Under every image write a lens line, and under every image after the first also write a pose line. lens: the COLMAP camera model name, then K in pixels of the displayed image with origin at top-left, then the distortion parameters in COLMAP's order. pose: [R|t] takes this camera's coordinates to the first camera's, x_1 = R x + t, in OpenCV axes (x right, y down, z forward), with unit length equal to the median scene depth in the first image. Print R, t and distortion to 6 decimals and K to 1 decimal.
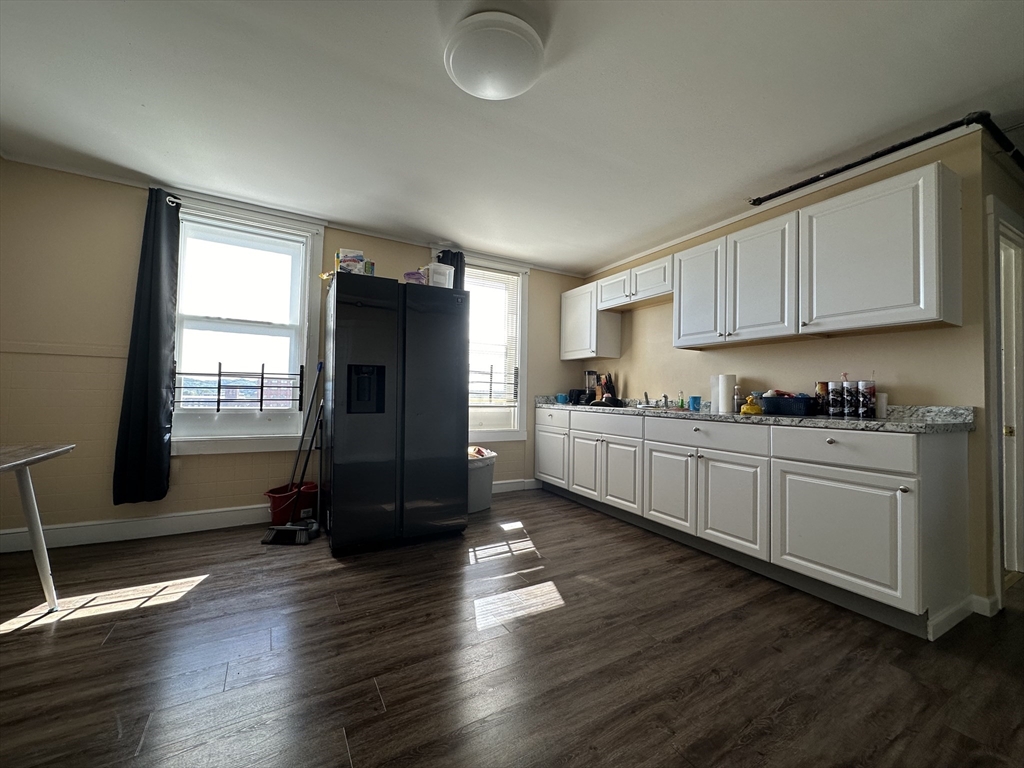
lens RADIAL K [[413.1, 0, 512.0], [0, 413.1, 384.0], [0, 0, 1]] dist [0.000459, 0.000113]
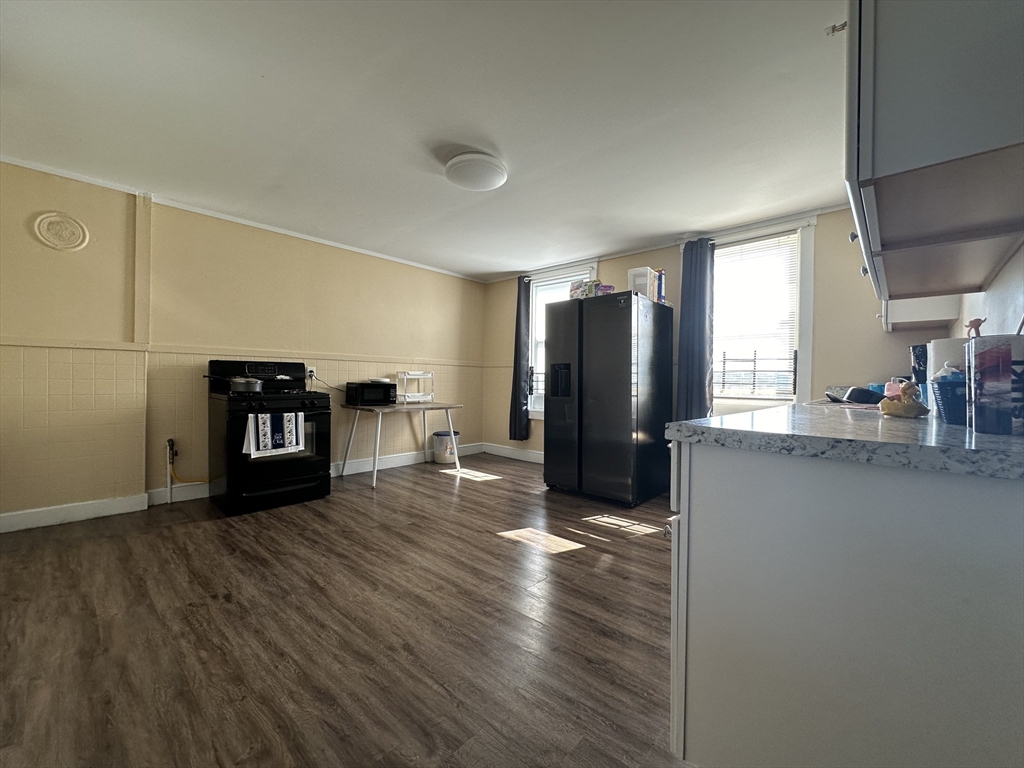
lens RADIAL K [[415.7, 0, 512.0], [0, 415.7, 384.0], [0, 0, 1]] dist [-0.002087, -0.000058]
pose [[0.292023, -0.008563, -0.956373, 0.937579], [0.017277, 0.999844, -0.003677, 0.026633], [0.956255, -0.015449, 0.292125, 0.395100]]
